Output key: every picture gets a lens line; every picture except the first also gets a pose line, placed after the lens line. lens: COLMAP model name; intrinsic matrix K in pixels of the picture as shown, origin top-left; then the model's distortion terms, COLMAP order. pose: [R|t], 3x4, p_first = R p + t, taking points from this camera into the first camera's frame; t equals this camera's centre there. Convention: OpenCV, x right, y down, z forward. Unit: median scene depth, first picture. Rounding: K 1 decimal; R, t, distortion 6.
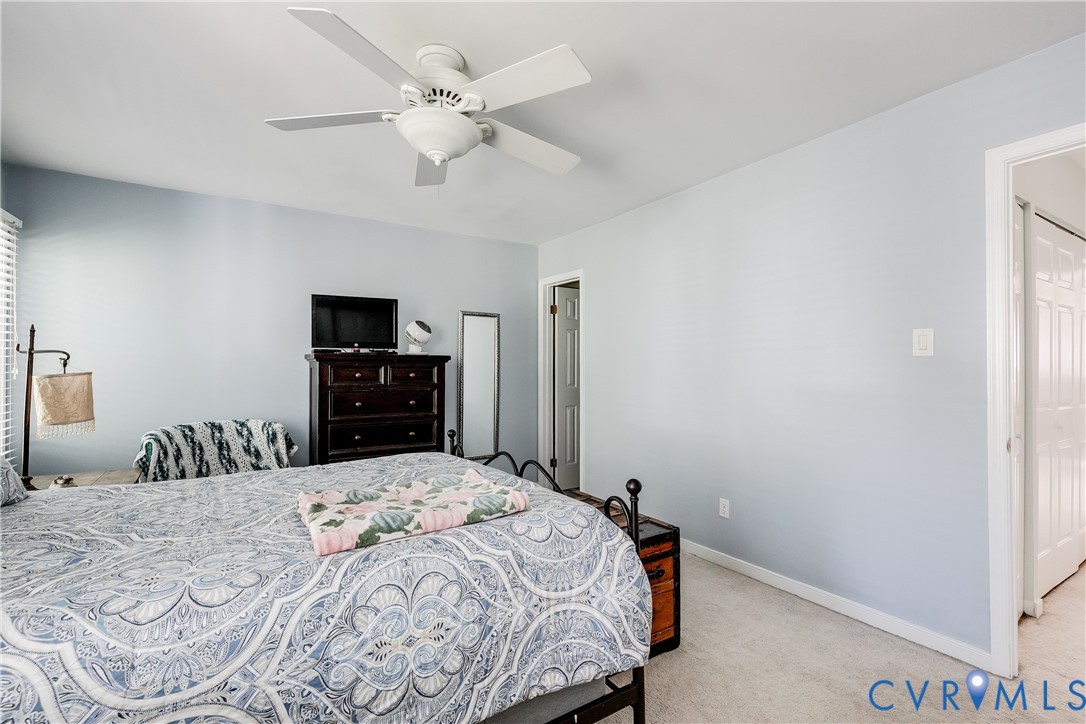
lens RADIAL K [[495.5, 0, 545.9], [0, 495.5, 364.1], [0, 0, 1]] dist [0.020863, 0.000319]
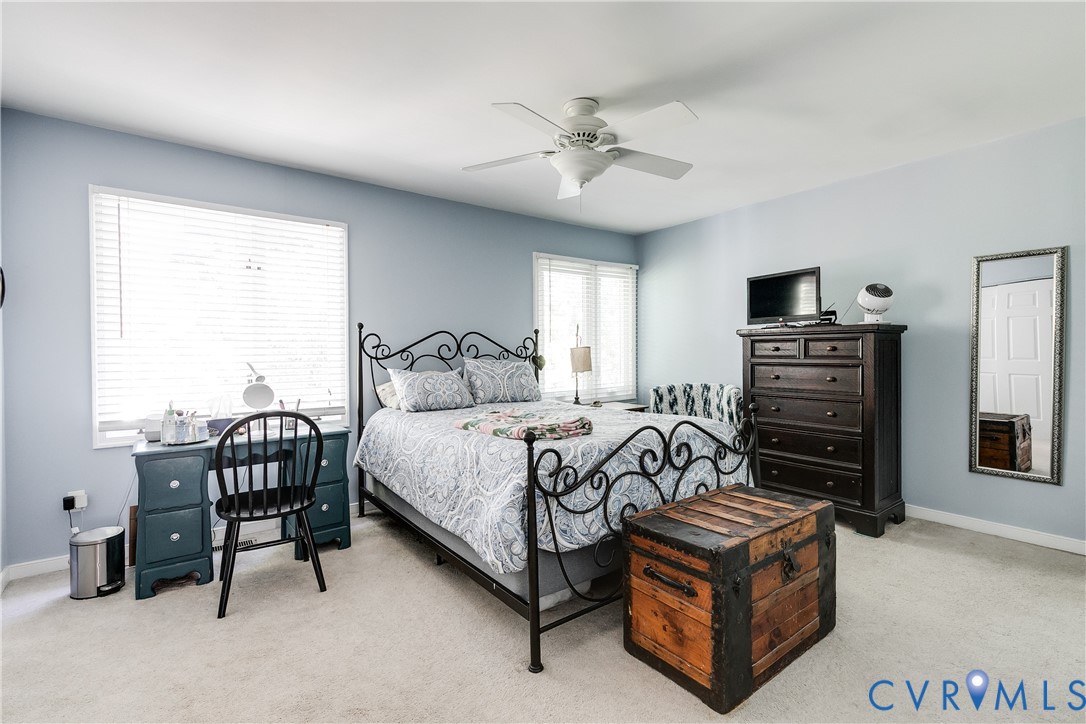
lens RADIAL K [[495.5, 0, 545.3], [0, 495.5, 353.7], [0, 0, 1]] dist [0.020863, 0.000319]
pose [[0.079527, 0.003230, -0.996828, 0.667864], [0.012459, 0.999913, 0.004234, 0.023539], [0.996755, -0.012756, 0.079480, 0.473614]]
